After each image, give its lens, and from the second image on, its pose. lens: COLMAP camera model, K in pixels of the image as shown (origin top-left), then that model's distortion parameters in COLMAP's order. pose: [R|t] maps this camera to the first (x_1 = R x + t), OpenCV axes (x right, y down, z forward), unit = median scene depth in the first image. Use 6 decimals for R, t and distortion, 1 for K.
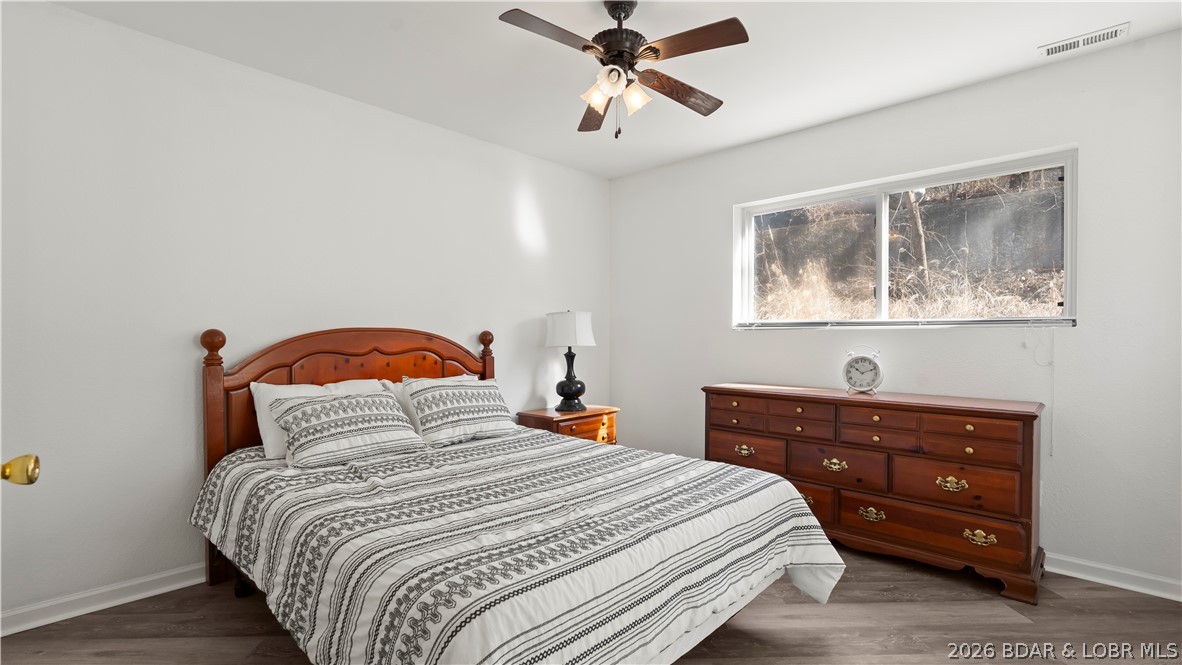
lens RADIAL K [[537.4, 0, 596.0], [0, 537.4, 332.1], [0, 0, 1]] dist [-0.006591, 0.001083]
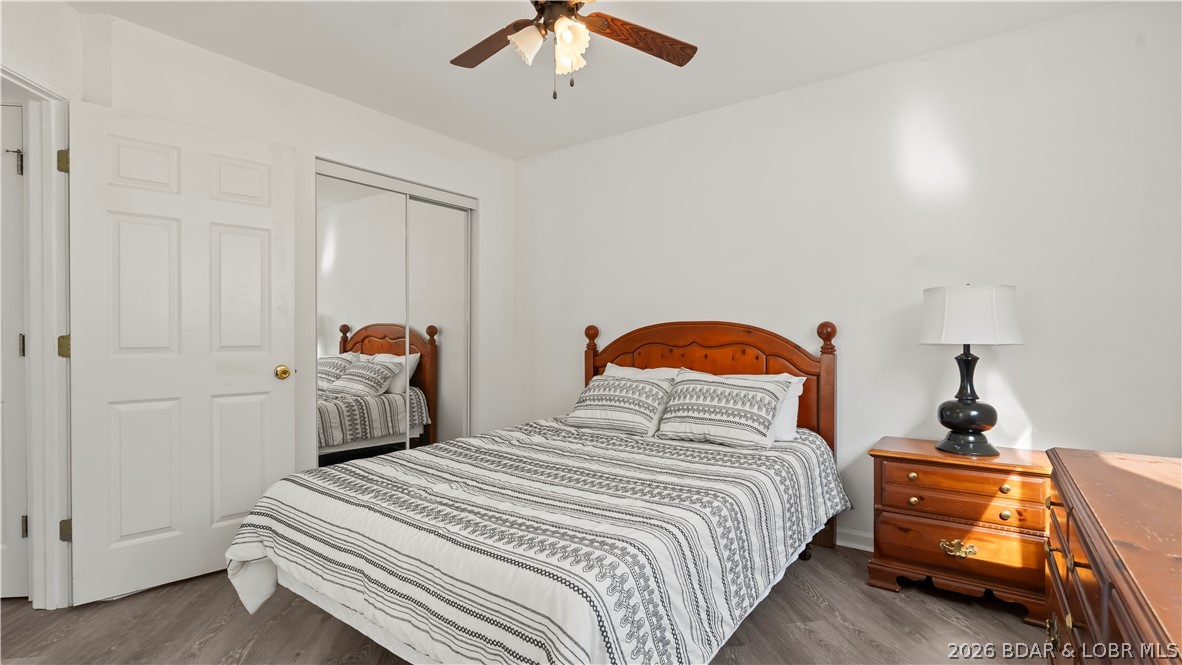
lens RADIAL K [[540.8, 0, 590.8], [0, 540.8, 339.7], [0, 0, 1]] dist [-0.001636, 0.001354]
pose [[0.114170, 0.014341, -0.993358, 0.650291], [0.012572, 0.999795, 0.015878, 0.009284], [0.993382, -0.014301, 0.113966, 0.690595]]
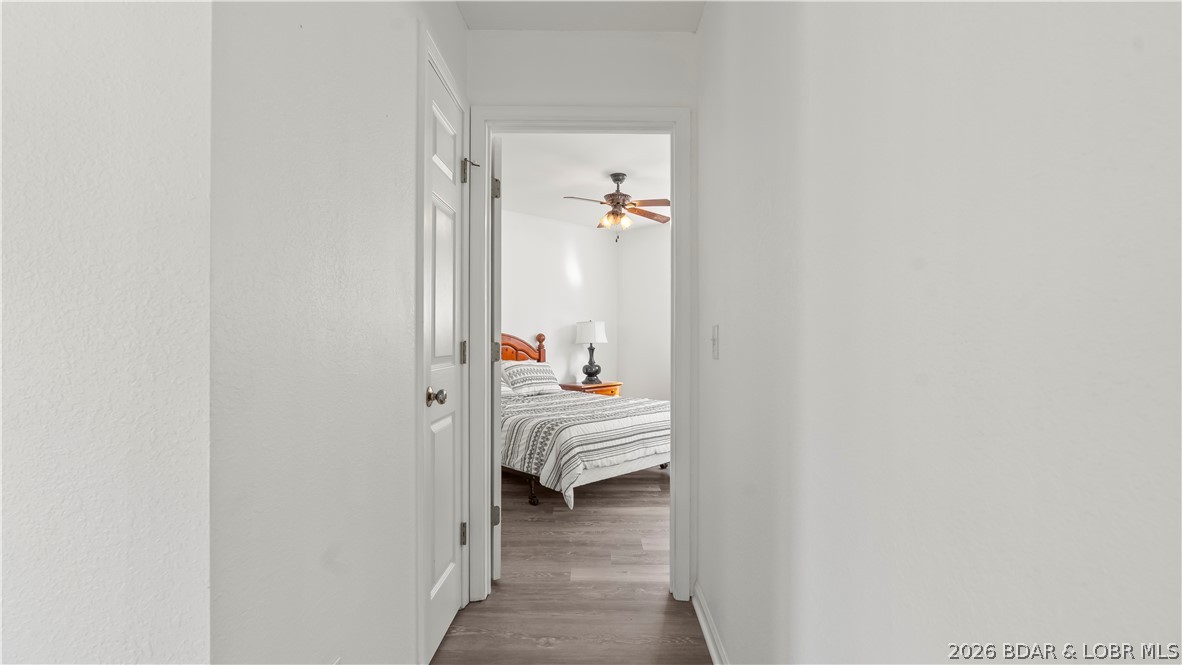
lens RADIAL K [[537.4, 0, 596.0], [0, 537.4, 332.1], [0, 0, 1]] dist [-0.006591, 0.001083]
pose [[0.999644, 0.000234, -0.026692, 0.010063], [-0.000210, 1.000000, 0.000908, -0.009544], [0.026692, -0.000902, 0.999643, -0.770211]]
